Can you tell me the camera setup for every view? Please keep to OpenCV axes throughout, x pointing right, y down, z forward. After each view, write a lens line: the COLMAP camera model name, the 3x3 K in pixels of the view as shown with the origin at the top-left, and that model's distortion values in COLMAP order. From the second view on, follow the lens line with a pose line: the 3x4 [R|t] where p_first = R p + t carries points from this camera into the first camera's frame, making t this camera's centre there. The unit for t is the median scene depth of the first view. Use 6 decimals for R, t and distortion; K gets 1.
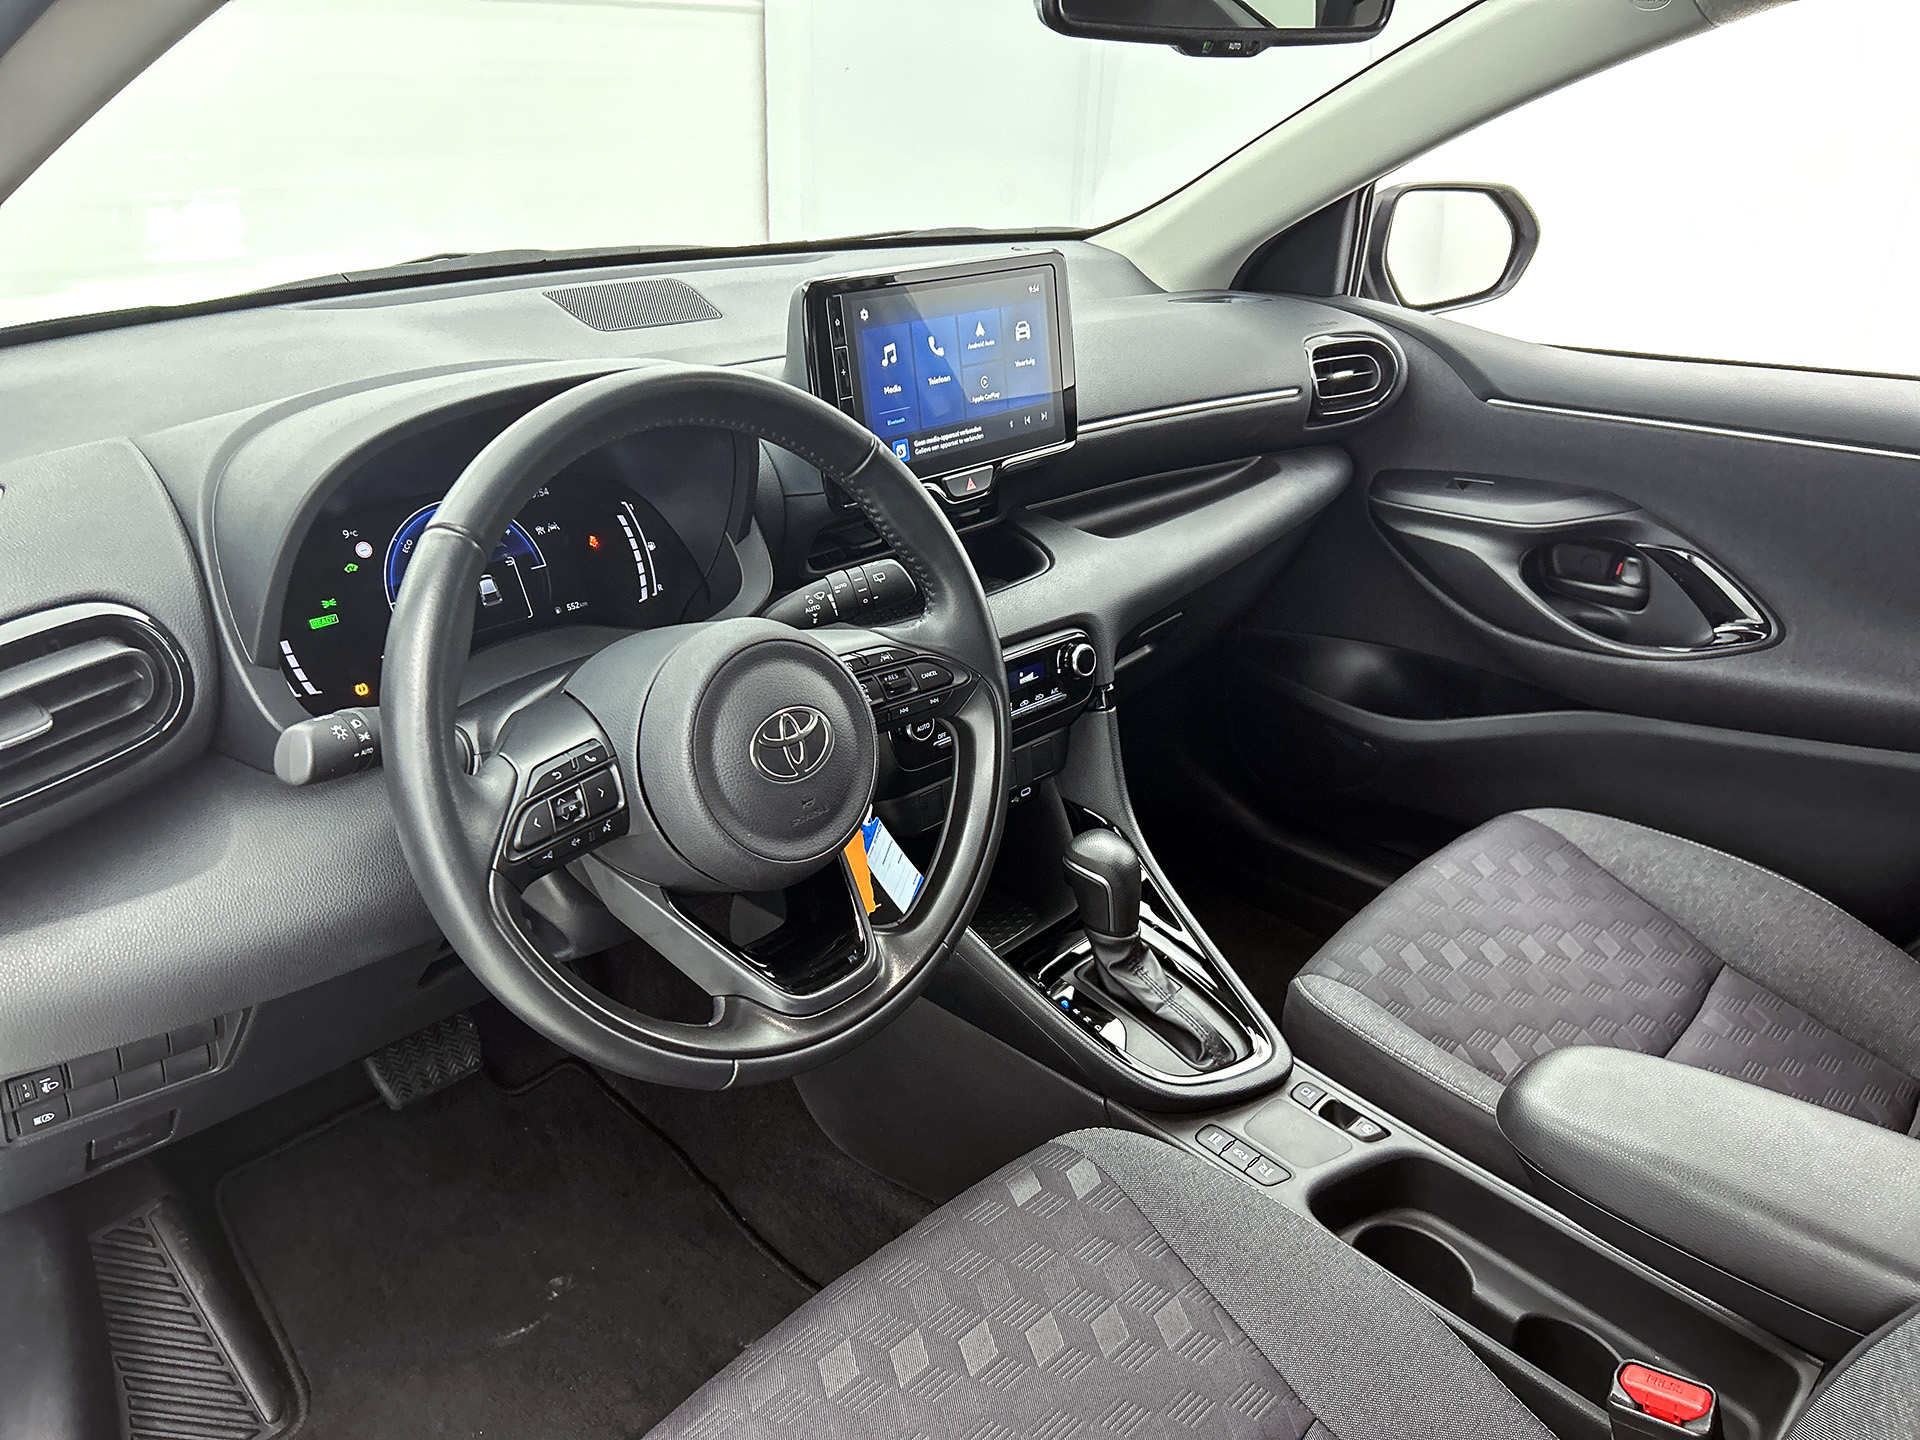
lens RADIAL K [[1451.8, 0, 997.8], [0, 1451.8, 723.4], [0, 0, 1]] dist [0.061181, -0.143013]
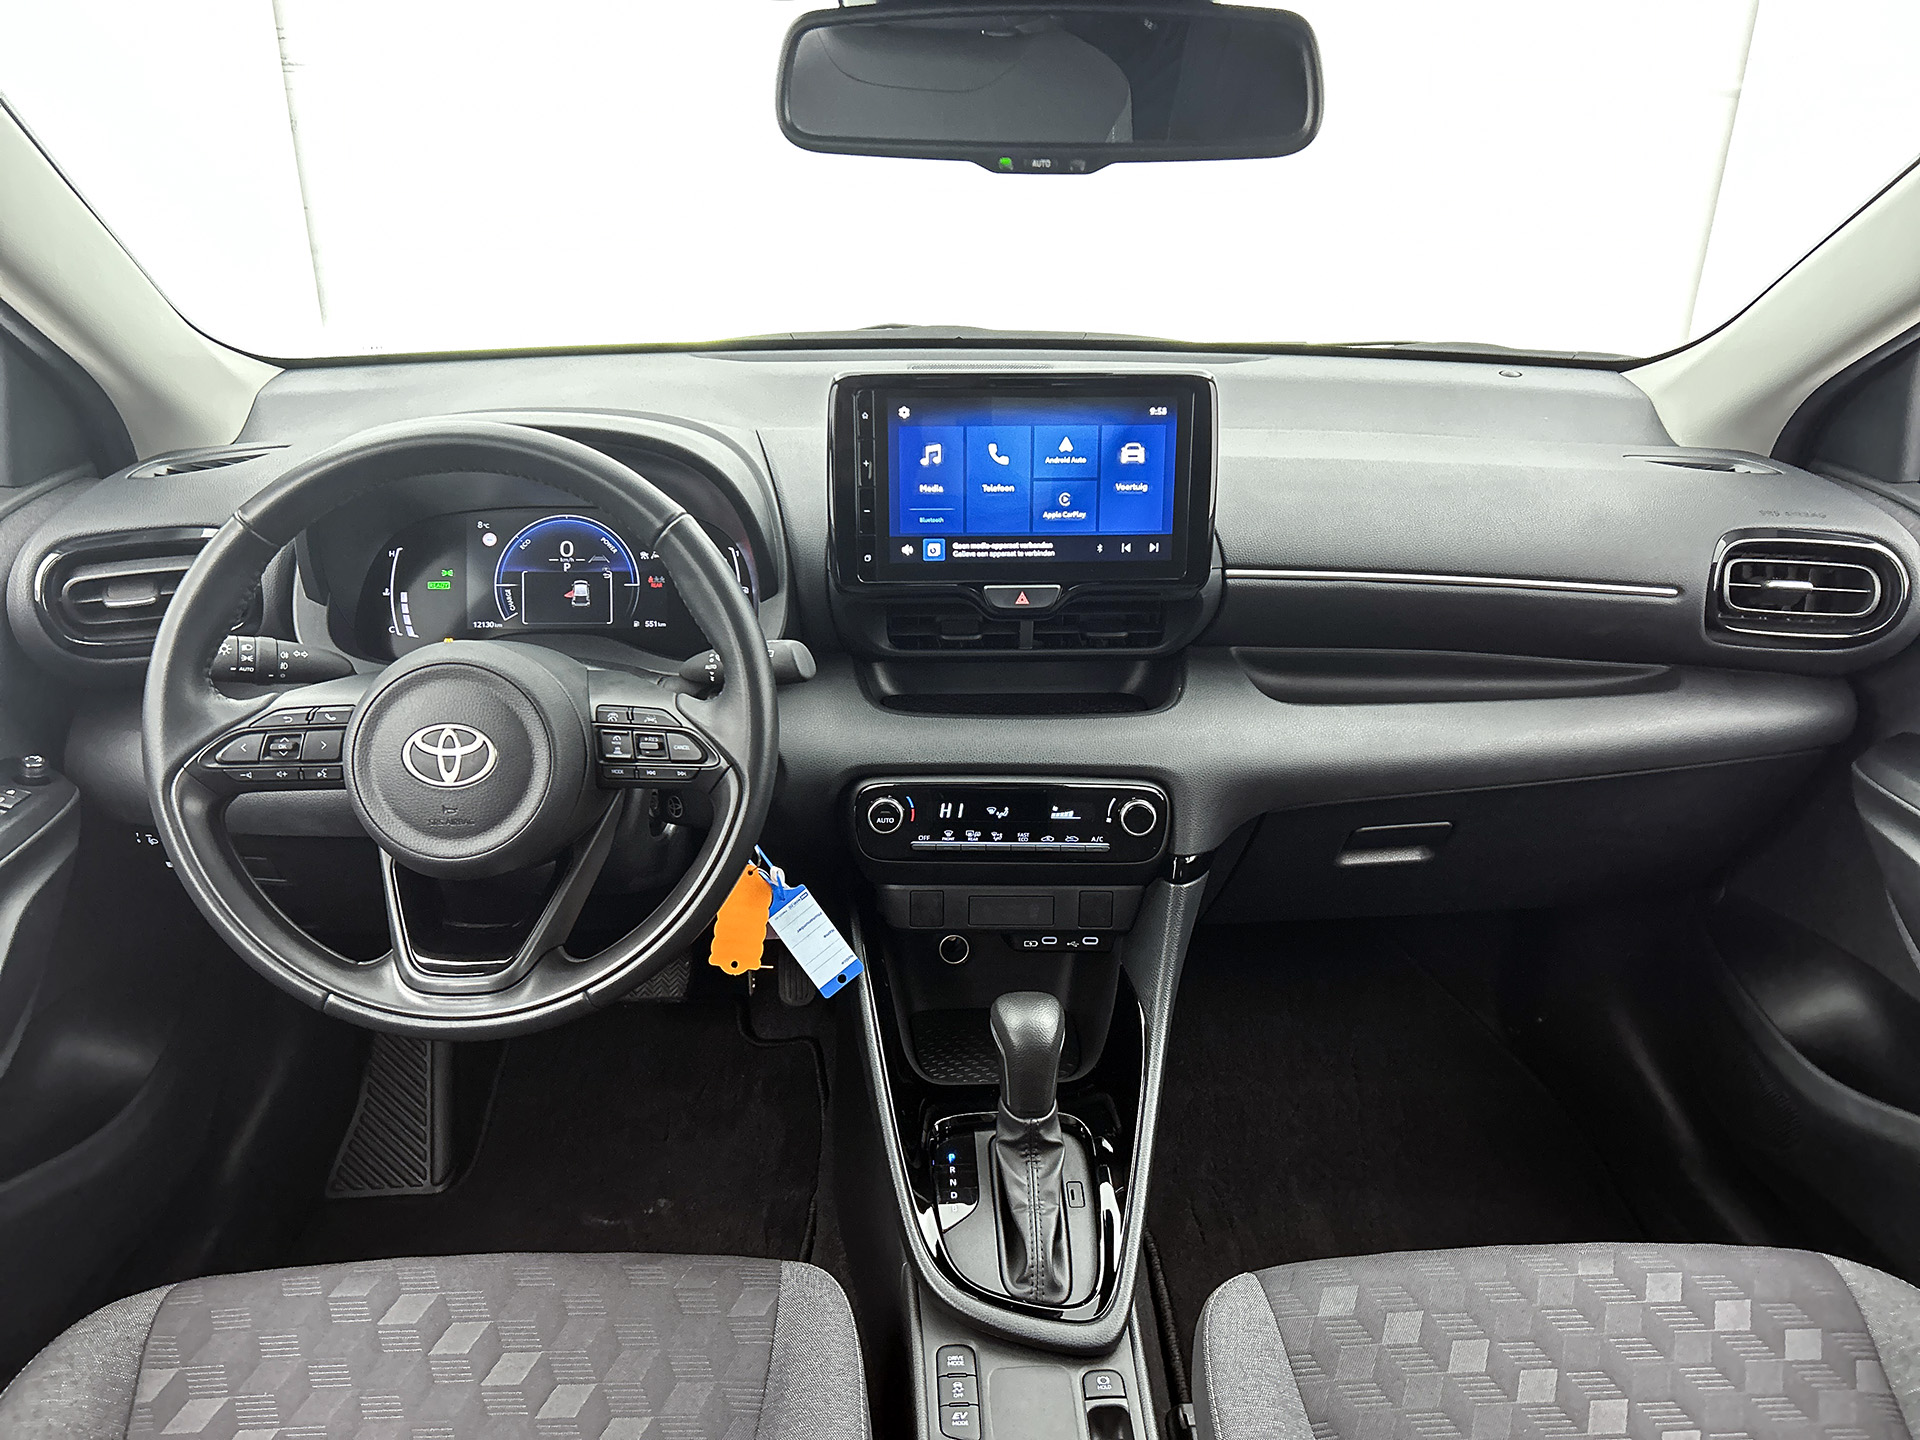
lens RADIAL K [[1442.5, 0, 960.0], [0, 1442.5, 720.0], [0, 0, 1]] dist [0.032767, 0.002140]
pose [[0.713883, 0.259563, -0.650383, 0.624266], [-0.290667, 0.954813, 0.062013, -0.142333], [0.637091, 0.144775, 0.757071, 0.276926]]
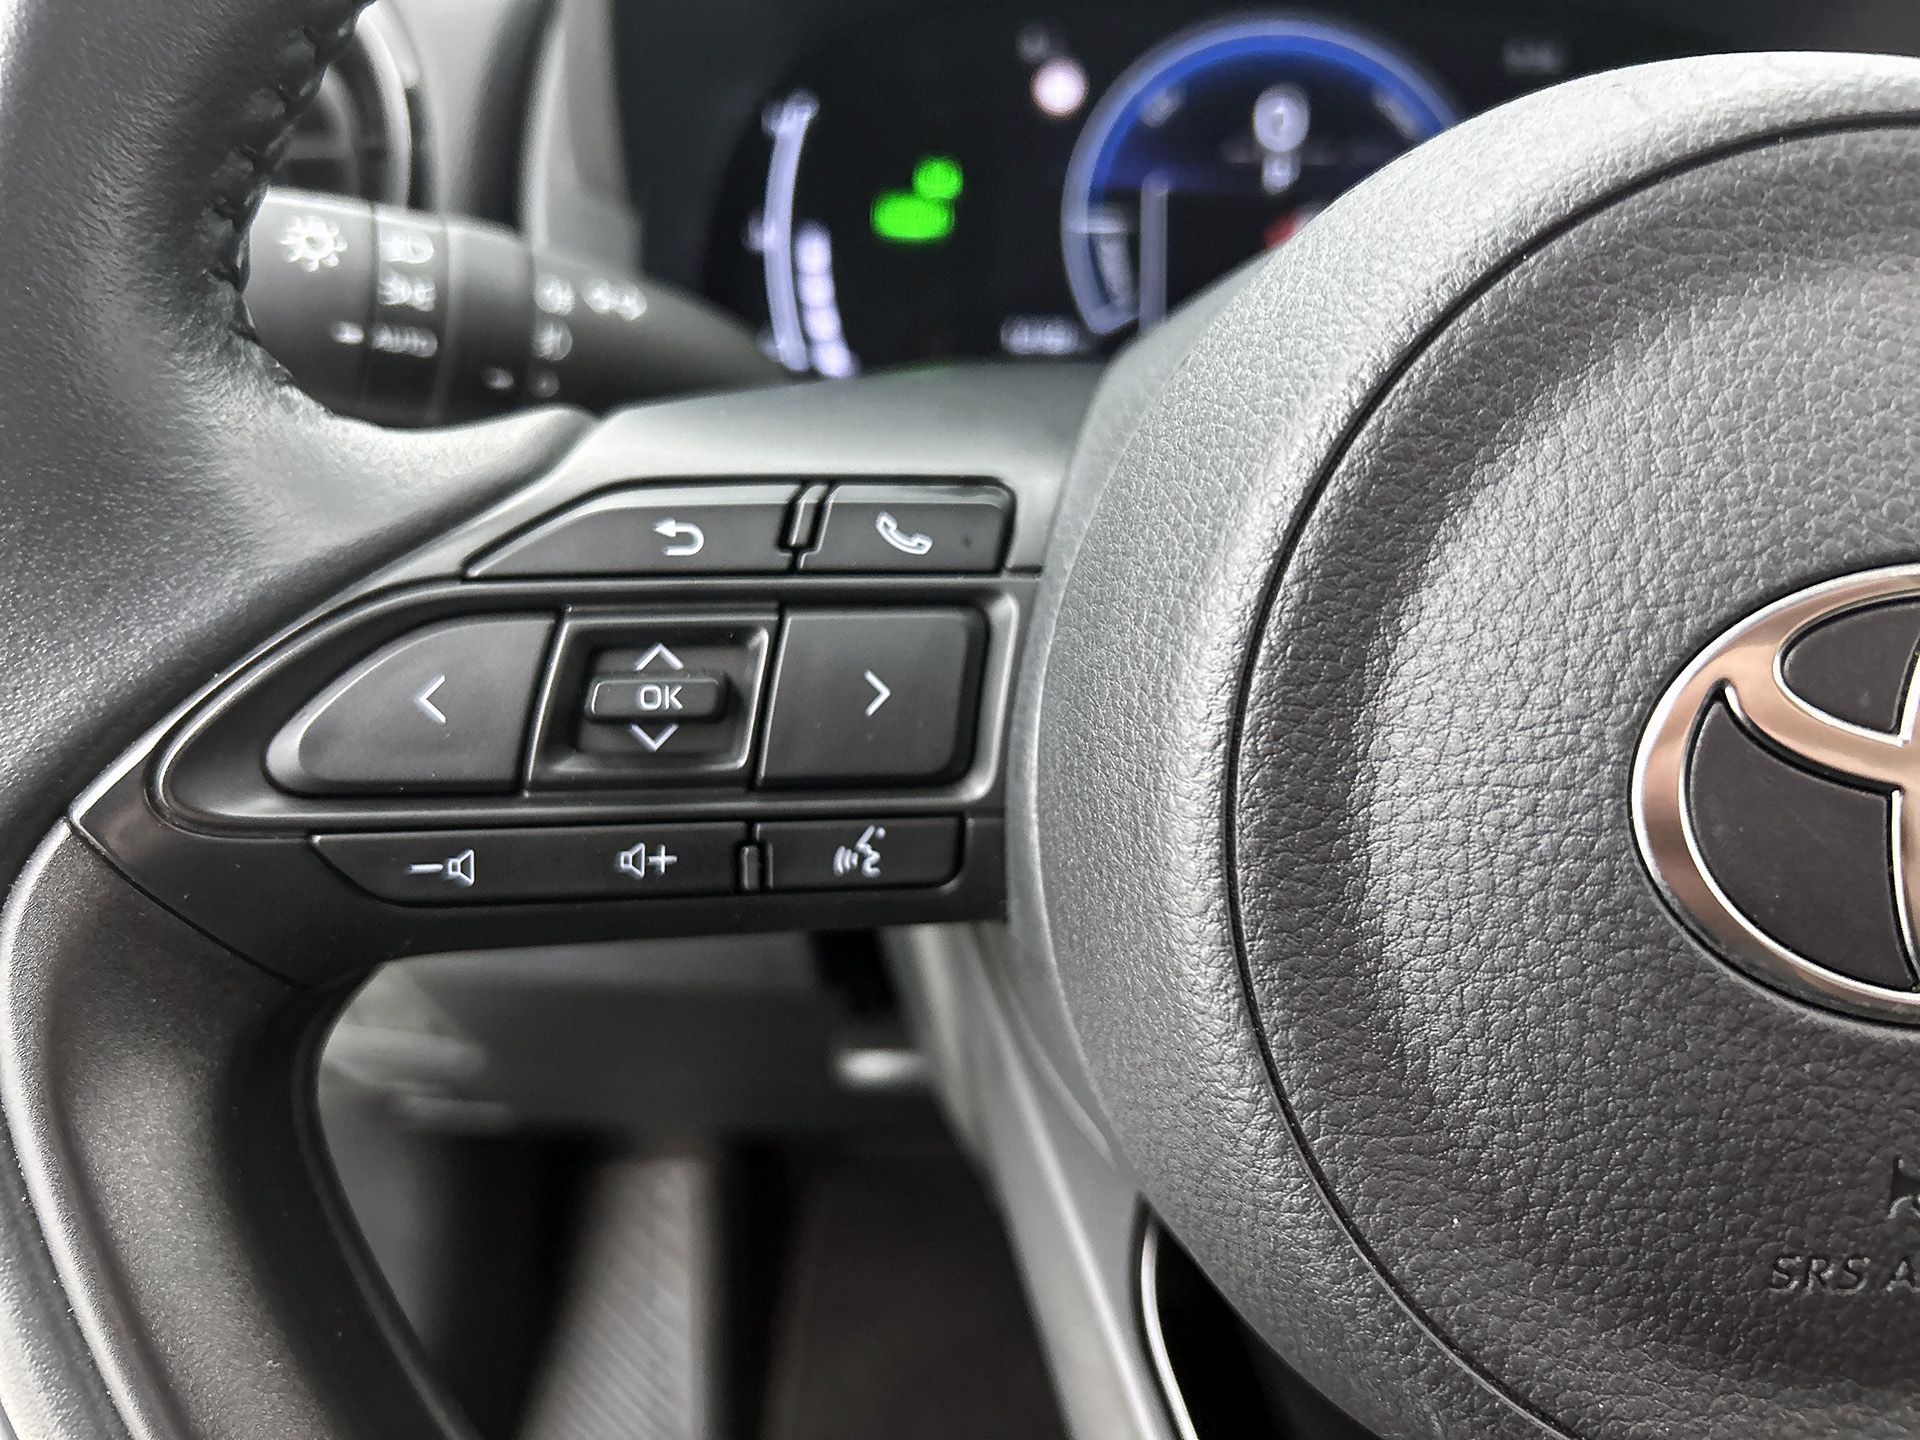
lens RADIAL K [[1602.9, 0, 960.4], [0, 1602.9, 662.0], [0, 0, 1]] dist [0.006317, -0.000527]
pose [[0.667771, 0.274597, -0.691866, -0.066601], [-0.310674, 0.947458, 0.076186, 0.012983], [0.676435, 0.164070, 0.717995, 0.571820]]
